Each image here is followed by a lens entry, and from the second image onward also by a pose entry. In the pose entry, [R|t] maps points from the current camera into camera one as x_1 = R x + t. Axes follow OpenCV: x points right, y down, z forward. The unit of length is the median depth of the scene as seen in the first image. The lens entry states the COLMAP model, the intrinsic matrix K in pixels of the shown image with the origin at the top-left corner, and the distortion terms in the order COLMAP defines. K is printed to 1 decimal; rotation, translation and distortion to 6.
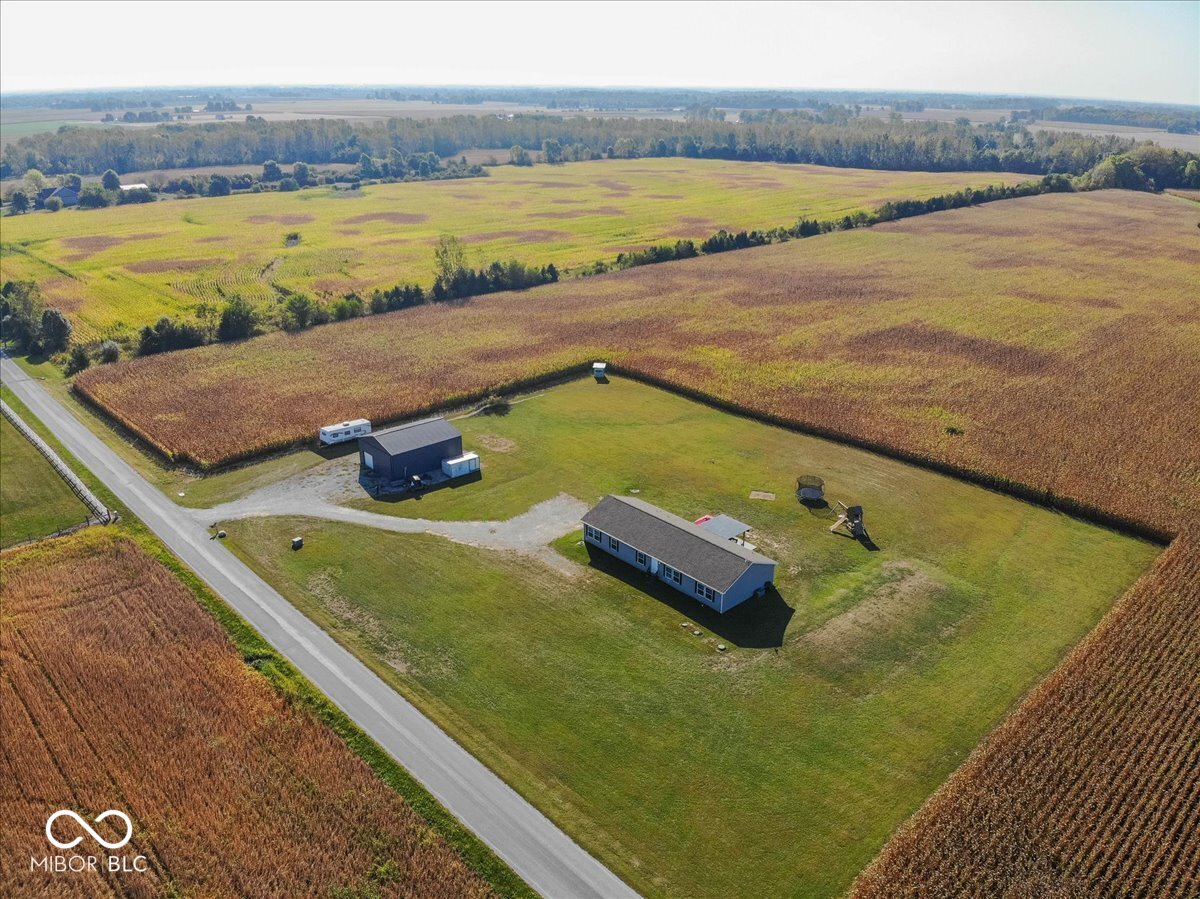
lens RADIAL K [[854.8, 0, 603.9], [0, 854.8, 504.8], [0, 0, 1]] dist [0.145312, -0.262753]
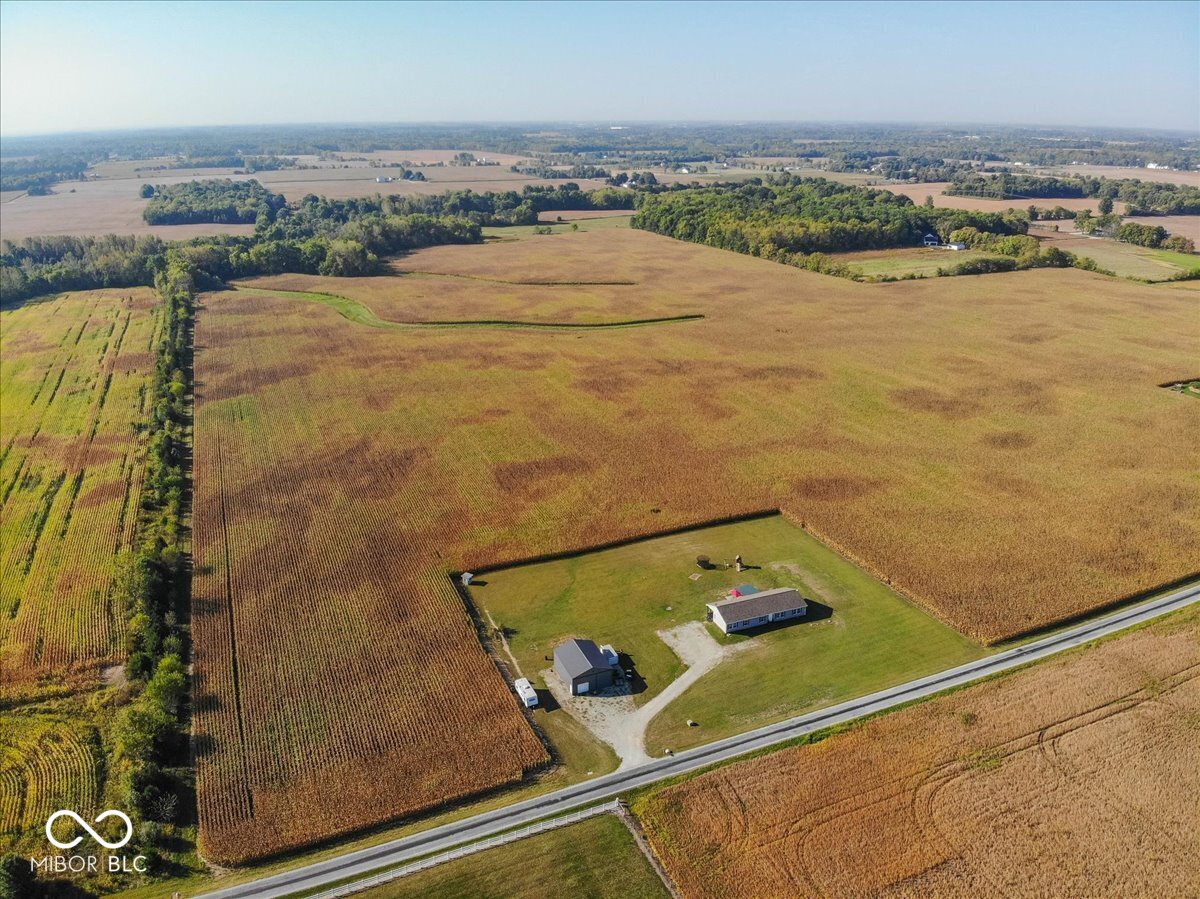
lens RADIAL K [[878.5, 0, 603.6], [0, 878.5, 465.0], [0, 0, 1]] dist [0.072628, -0.198700]
pose [[0.348210, -0.356141, 0.867129, -1.444273], [0.415713, 0.887754, 0.197675, -0.678710], [-0.840198, 0.291645, 0.457177, 0.191967]]
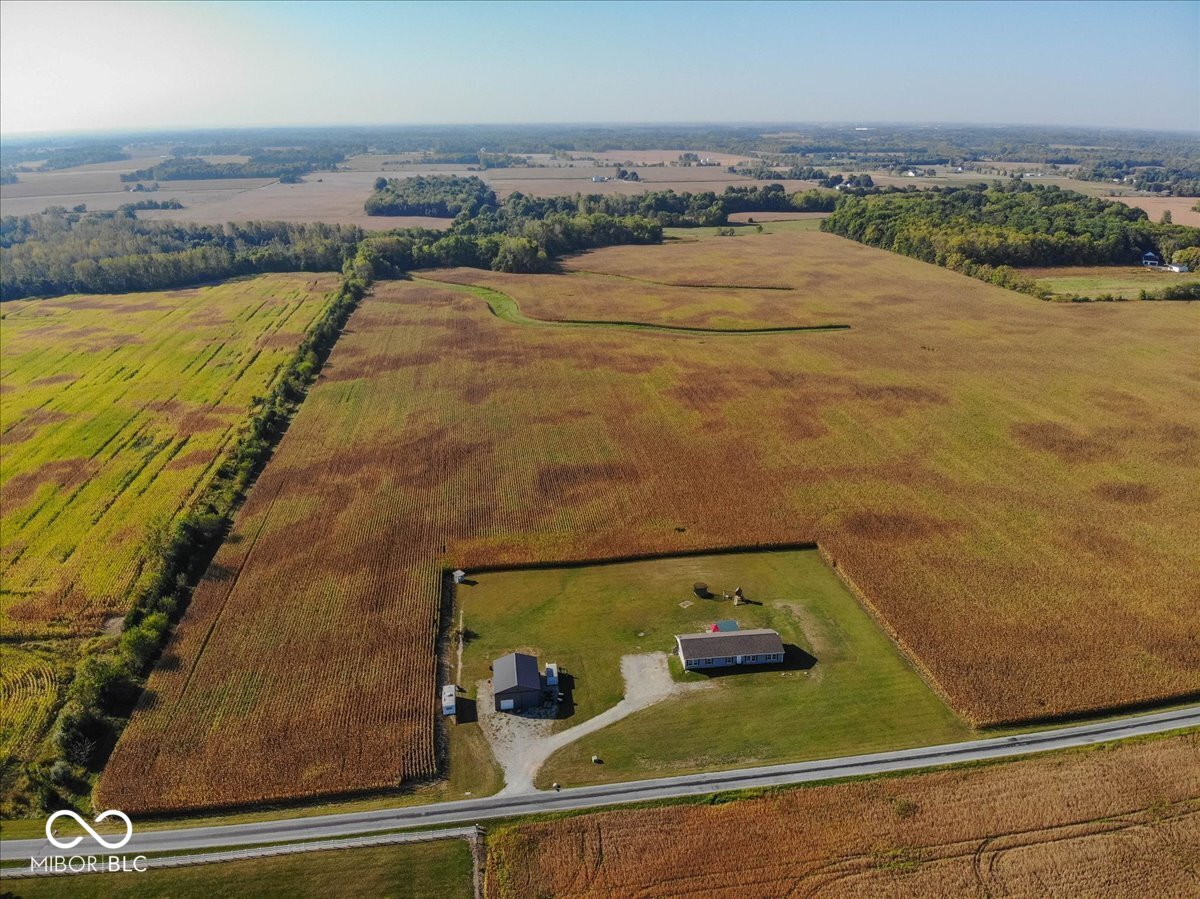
lens RADIAL K [[878.5, 0, 603.6], [0, 878.5, 465.0], [0, 0, 1]] dist [0.072628, -0.198700]
pose [[0.577292, -0.312258, 0.754473, -1.169931], [0.367001, 0.924626, 0.101866, -0.512035], [-0.729414, 0.218086, 0.648378, -0.130410]]
